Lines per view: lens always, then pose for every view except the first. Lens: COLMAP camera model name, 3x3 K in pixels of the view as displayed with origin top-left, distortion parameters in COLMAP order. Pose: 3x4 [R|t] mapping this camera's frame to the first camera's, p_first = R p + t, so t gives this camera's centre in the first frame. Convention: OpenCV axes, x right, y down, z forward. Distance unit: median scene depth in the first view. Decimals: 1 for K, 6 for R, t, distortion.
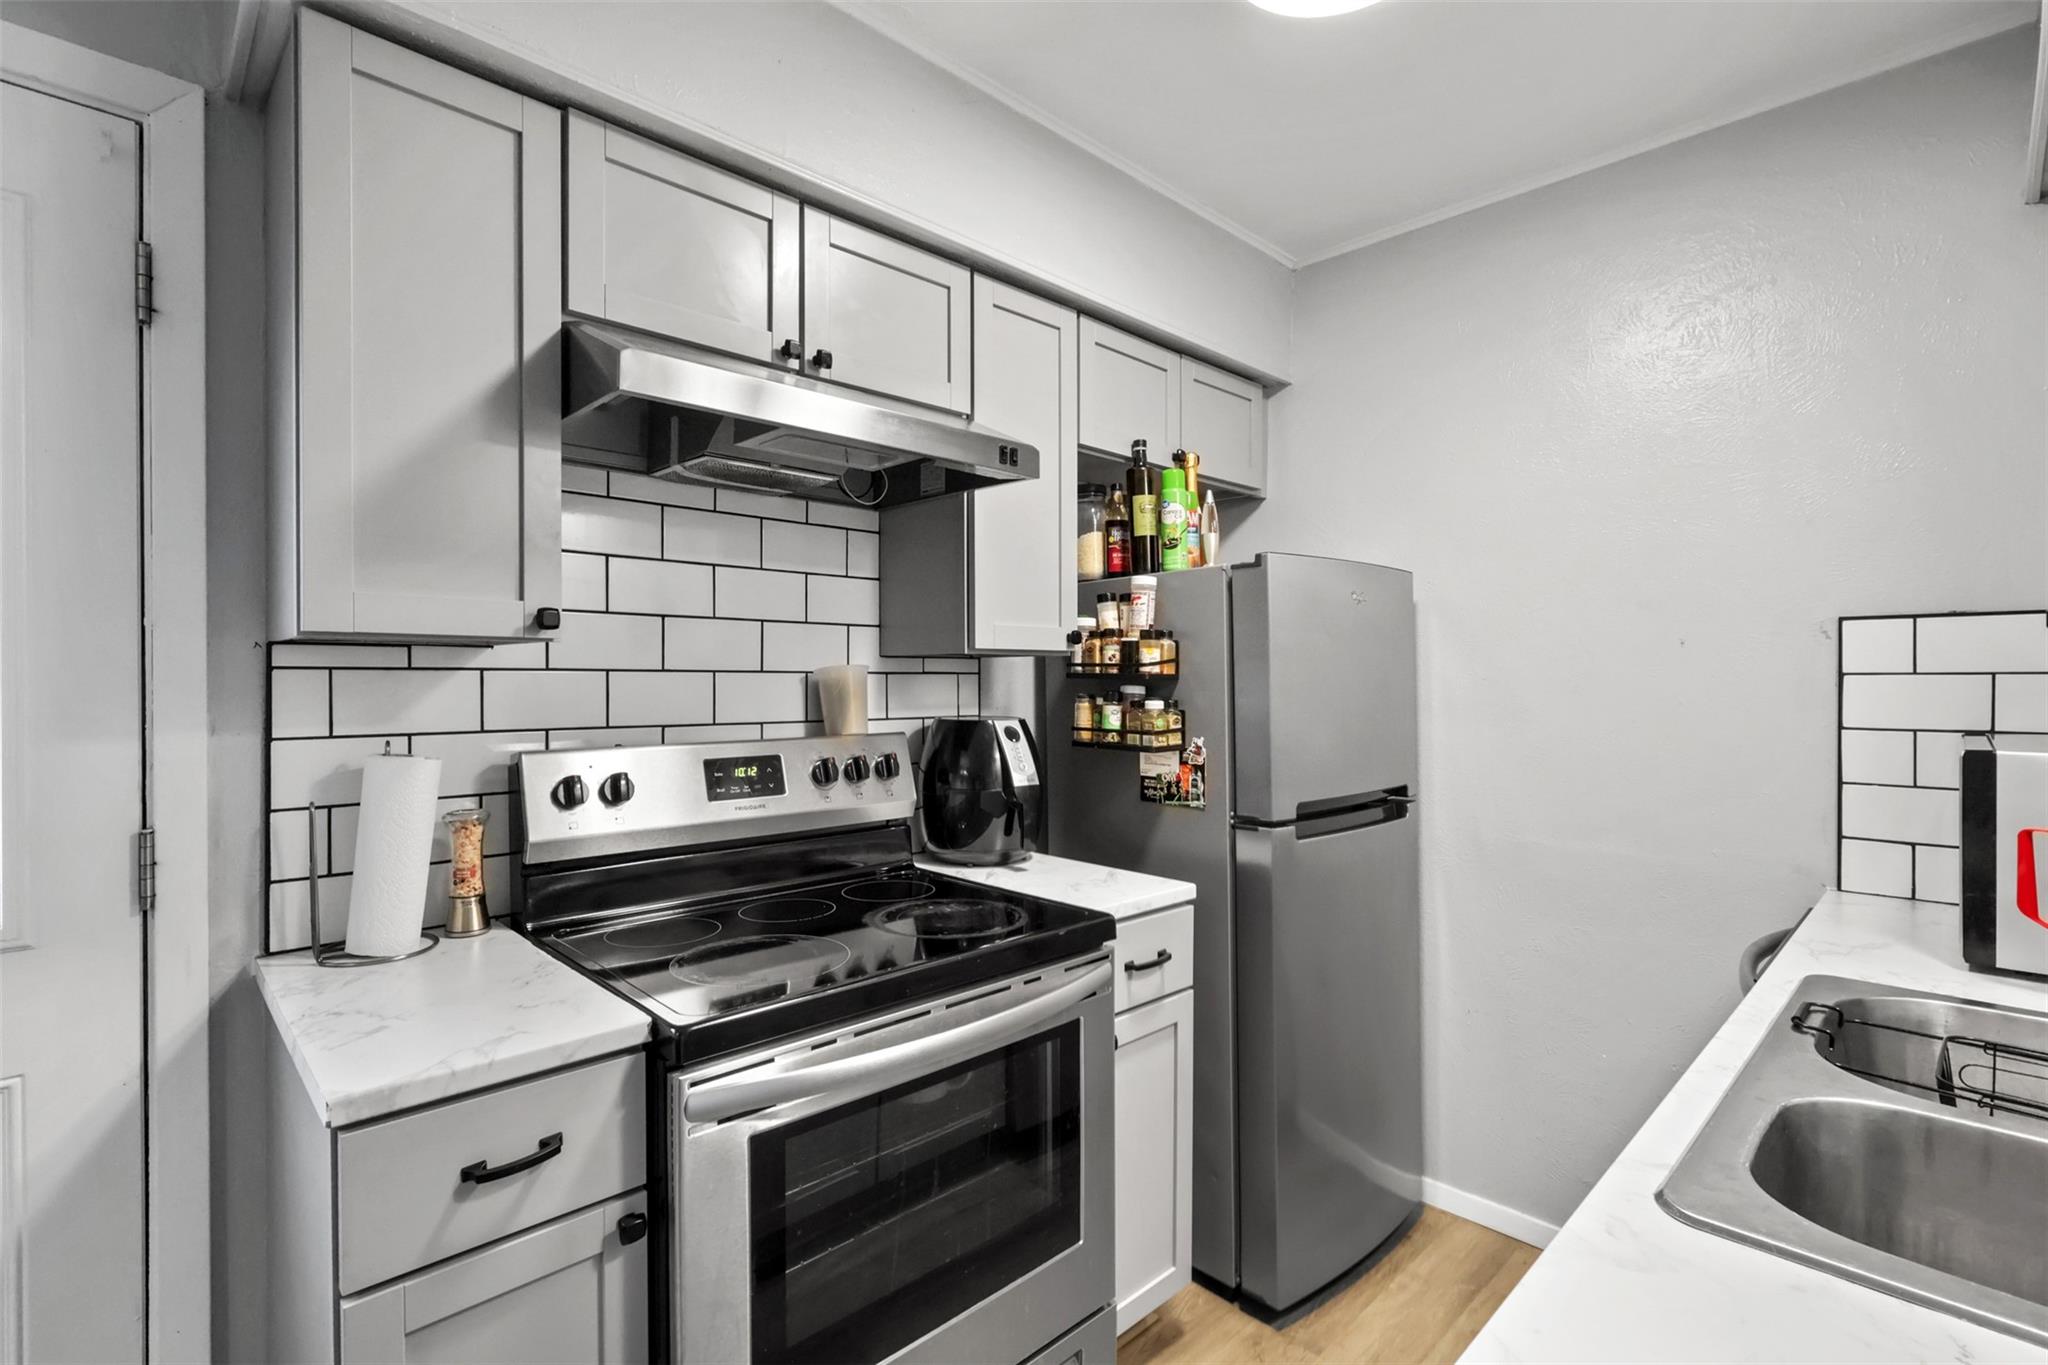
lens RADIAL K [[943.9, 0, 1024.9], [0, 943.9, 685.6], [0, 0, 1]] dist [-0.011541, 0.000885]
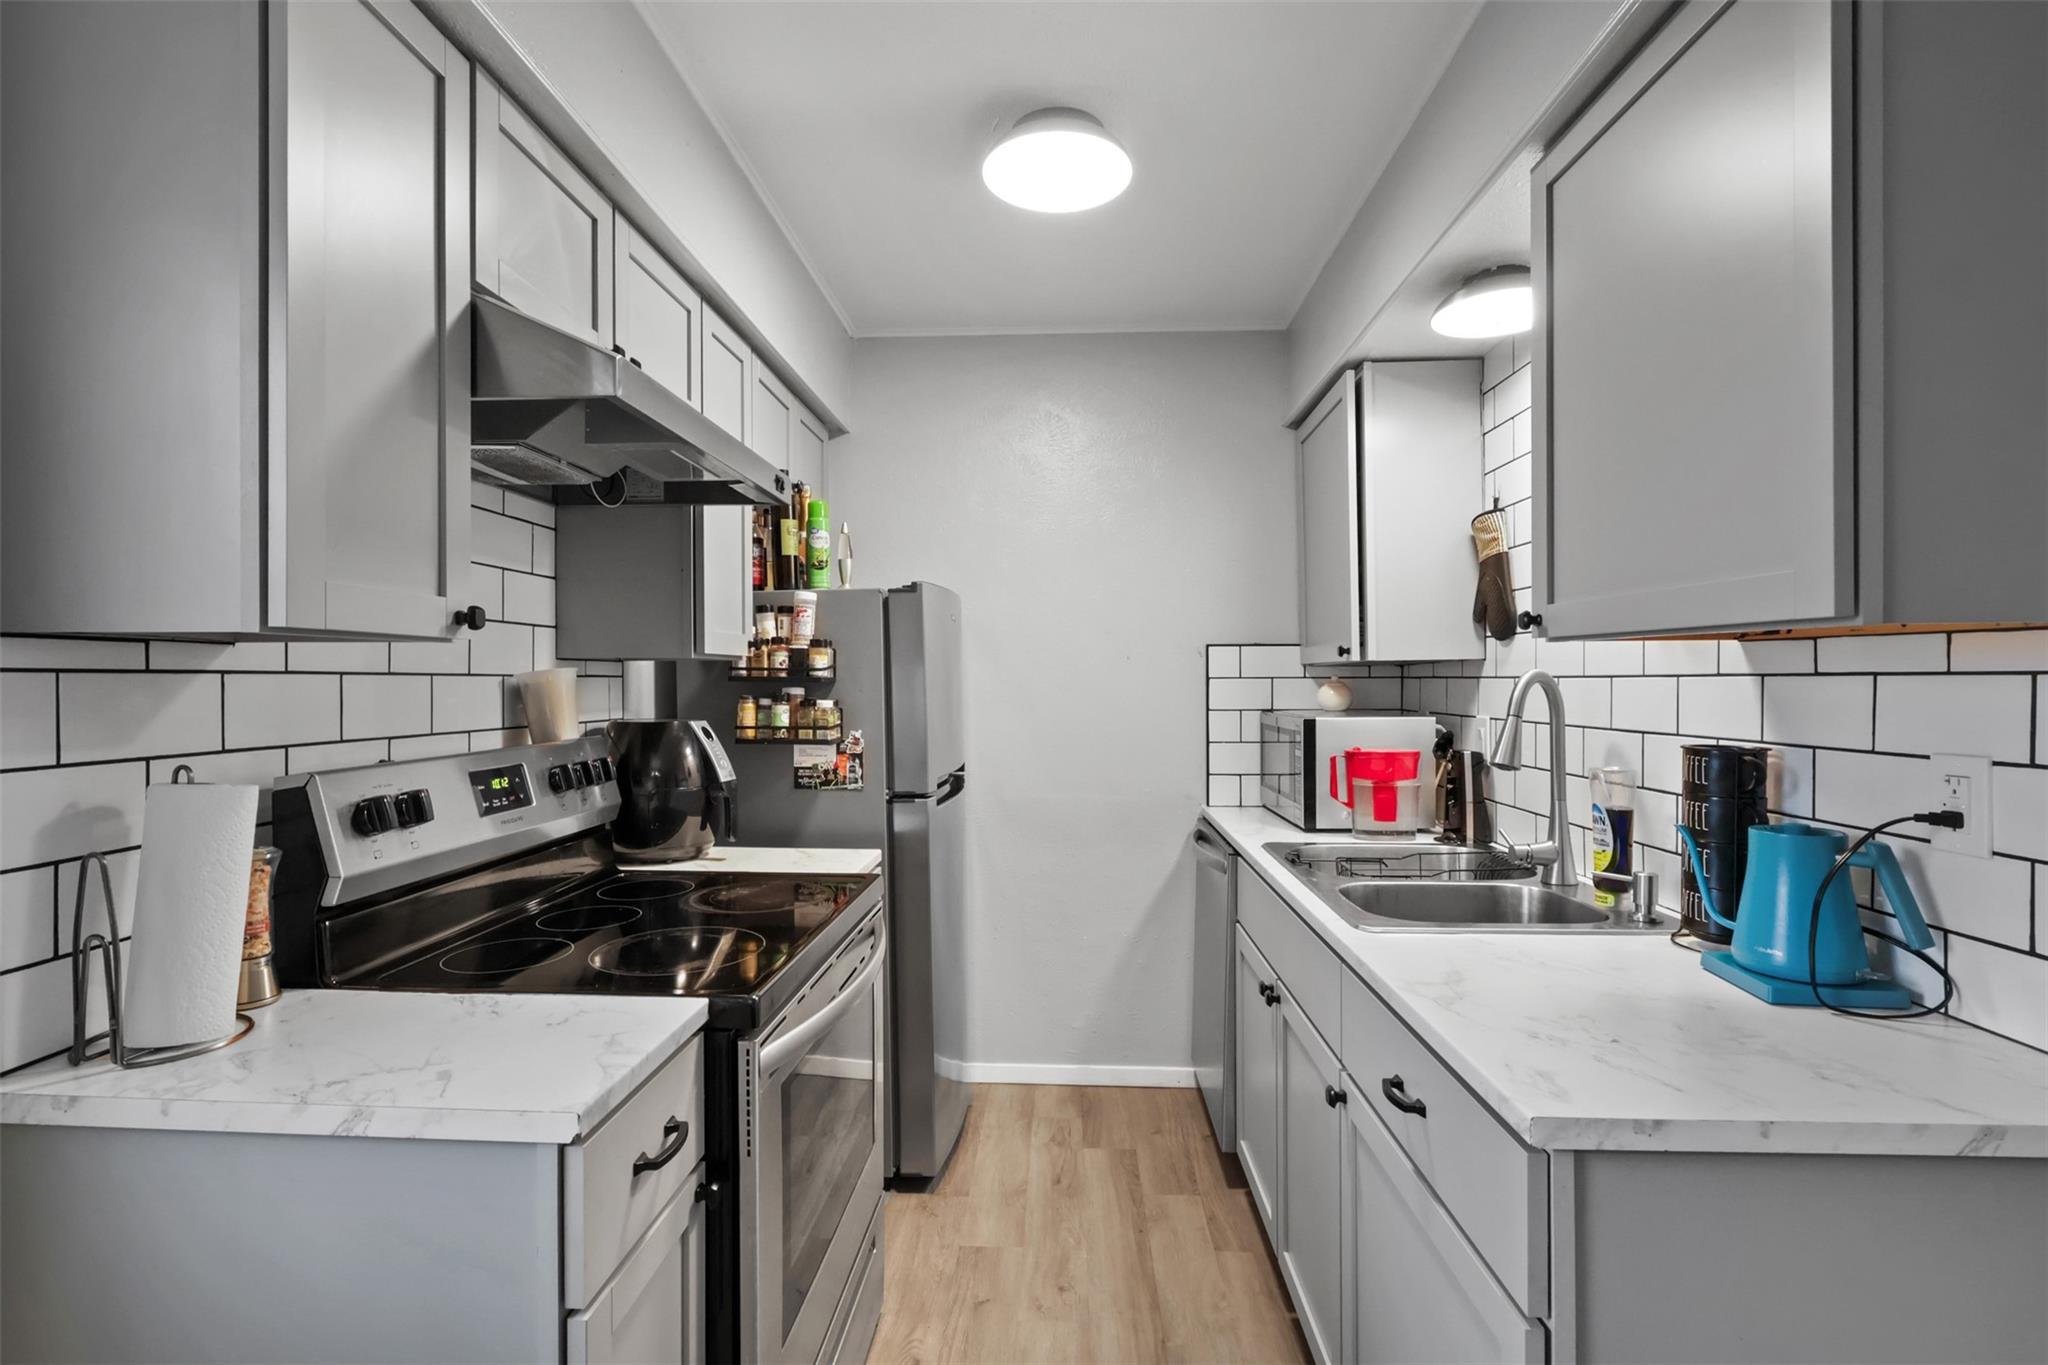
lens RADIAL K [[943.9, 0, 1019.5], [0, 943.9, 679.9], [0, 0, 1]] dist [-0.011541, 0.000885]
pose [[0.735702, -0.000916, 0.677304, -0.470304], [0.005101, 0.999978, -0.004189, -0.003122], [-0.677286, 0.006537, 0.735691, -0.021077]]
